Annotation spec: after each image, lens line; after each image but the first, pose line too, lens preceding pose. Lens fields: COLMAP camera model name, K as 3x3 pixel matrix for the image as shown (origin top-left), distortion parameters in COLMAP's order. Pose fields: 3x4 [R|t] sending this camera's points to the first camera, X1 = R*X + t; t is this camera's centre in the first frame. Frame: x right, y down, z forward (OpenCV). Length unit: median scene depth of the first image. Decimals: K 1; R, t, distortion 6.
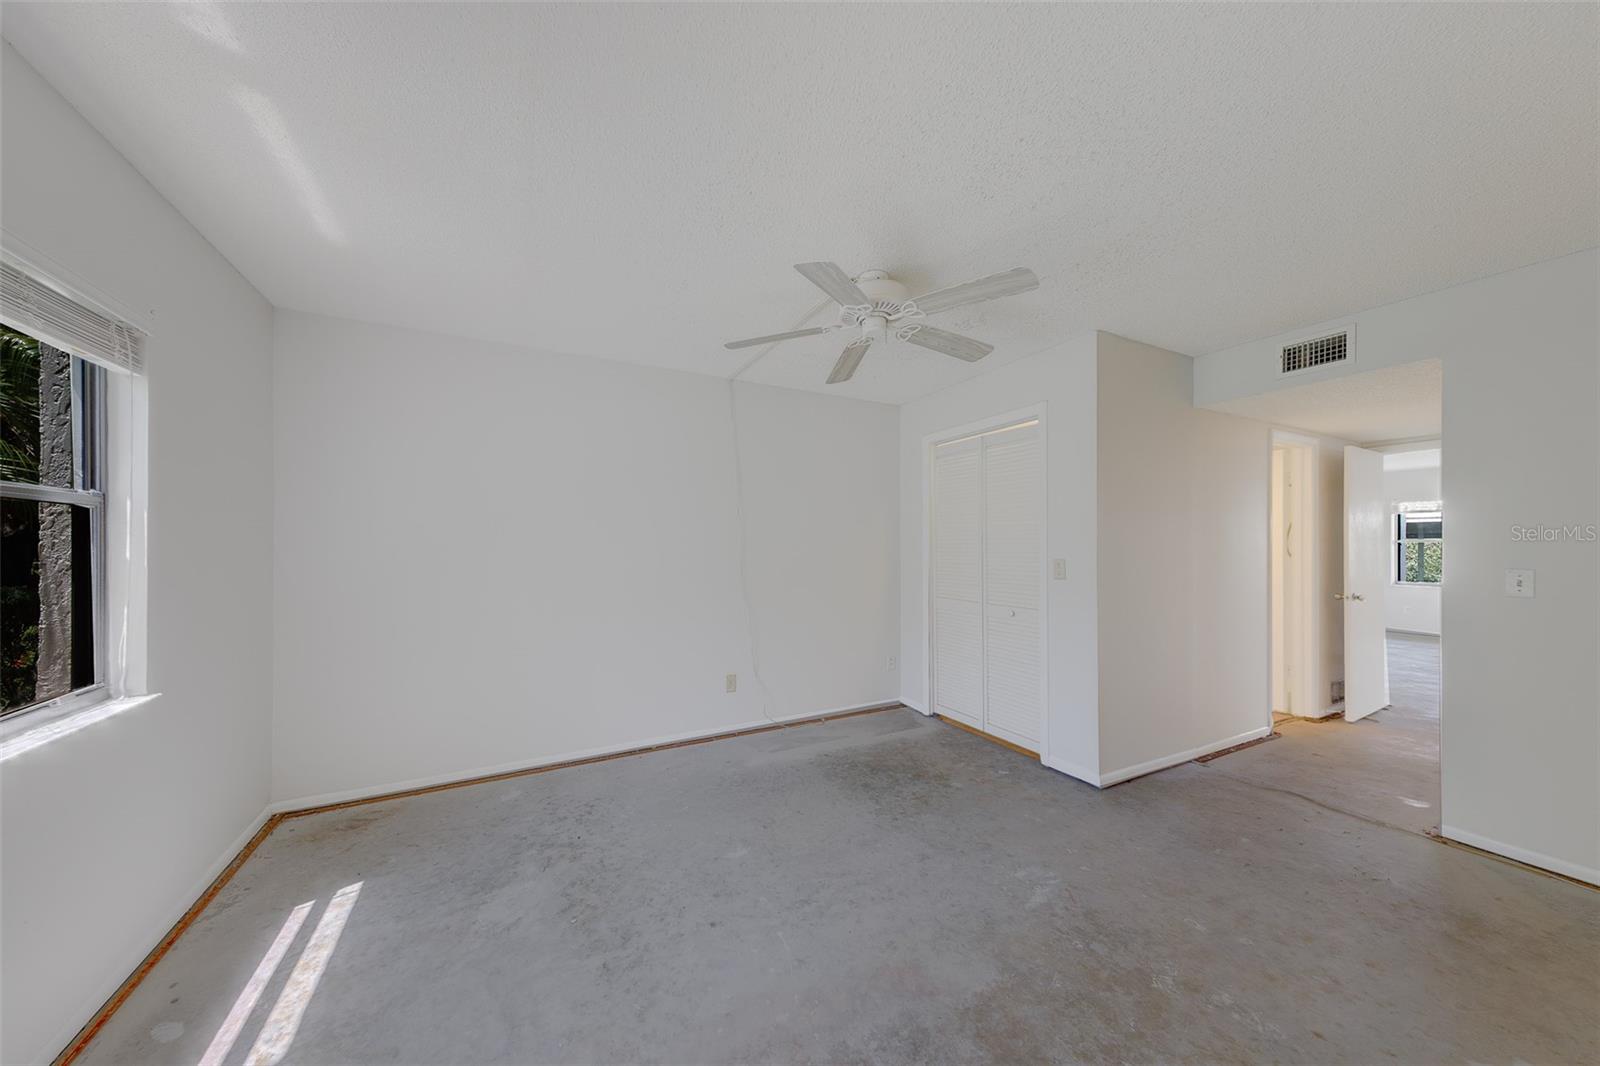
lens RADIAL K [[538.9, 0, 770.7], [0, 538.9, 541.9], [0, 0, 1]] dist [0.001541, 0.000049]
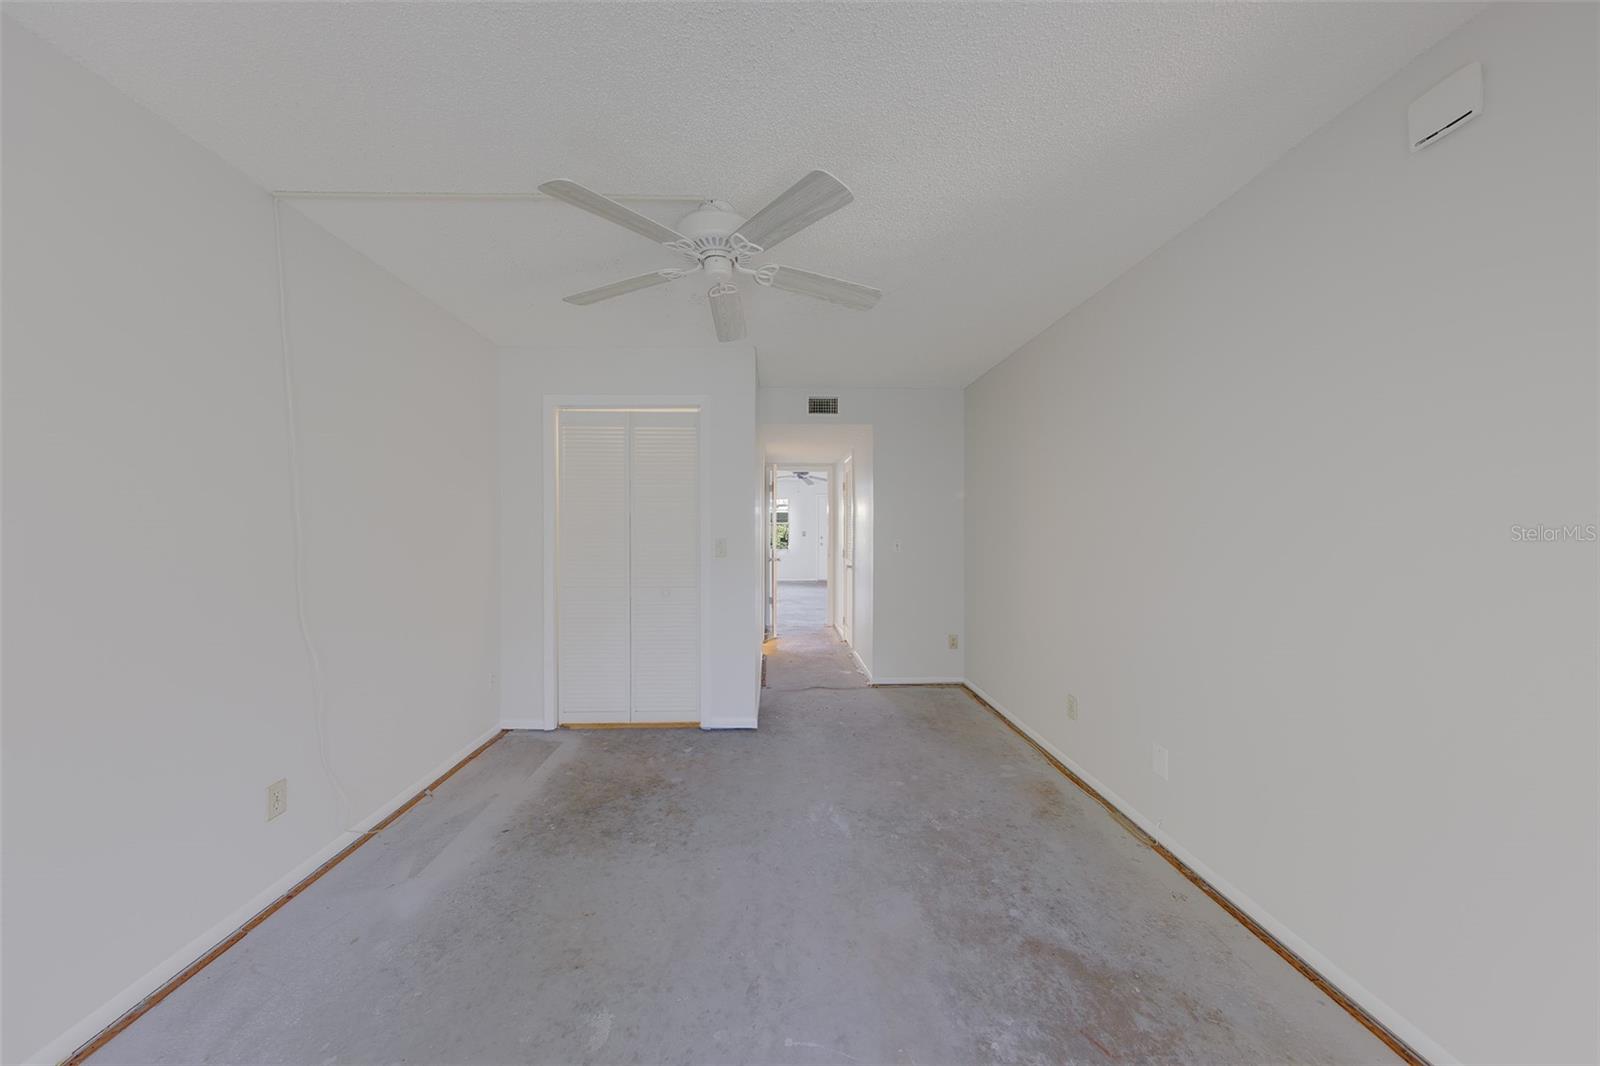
lens RADIAL K [[514.8, 0, 807.3], [0, 514.8, 536.1], [0, 0, 1]] dist [0.011196, -0.002381]
pose [[0.405930, -0.018600, 0.913715, -0.466459], [-0.003192, 0.999758, 0.021770, -0.001039], [-0.913898, -0.011753, 0.405773, 0.513063]]
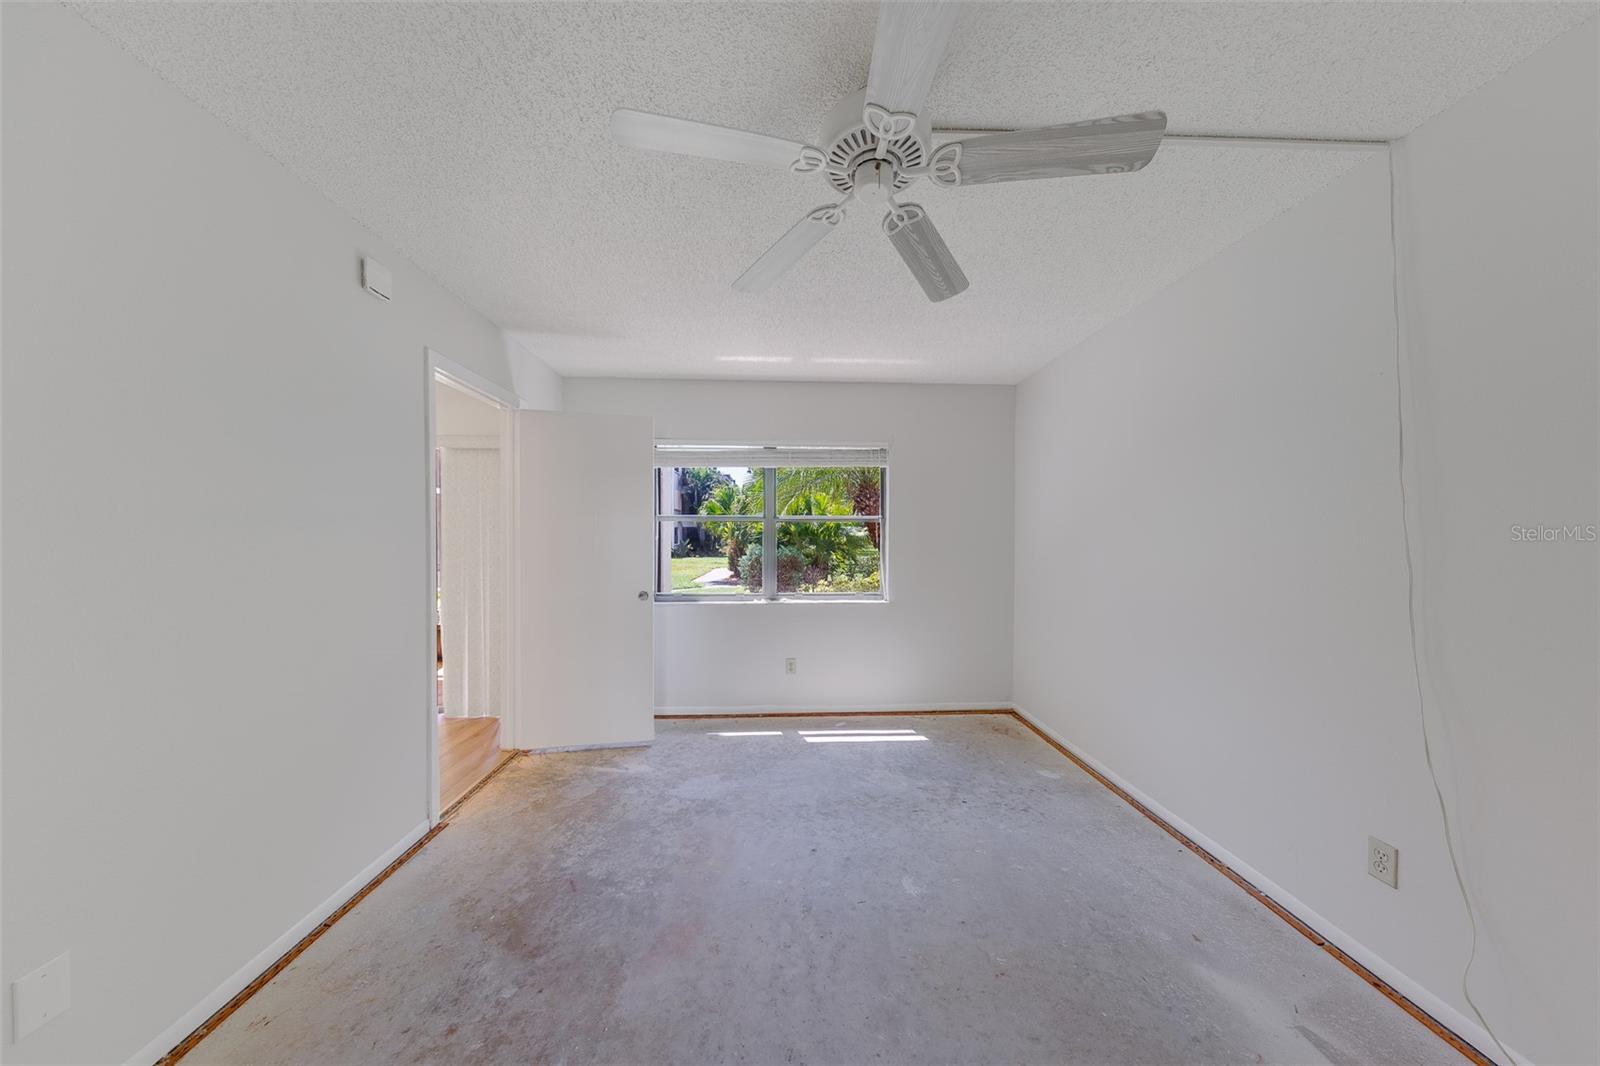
lens RADIAL K [[529.0, 0, 812.7], [0, 529.0, 534.8], [0, 0, 1]] dist [0.001307, 0.000003]
pose [[-0.411195, -0.003207, -0.911542, 0.751019], [0.002276, 0.999987, -0.004545, 0.000728], [0.911544, -0.003943, -0.411183, 1.136035]]
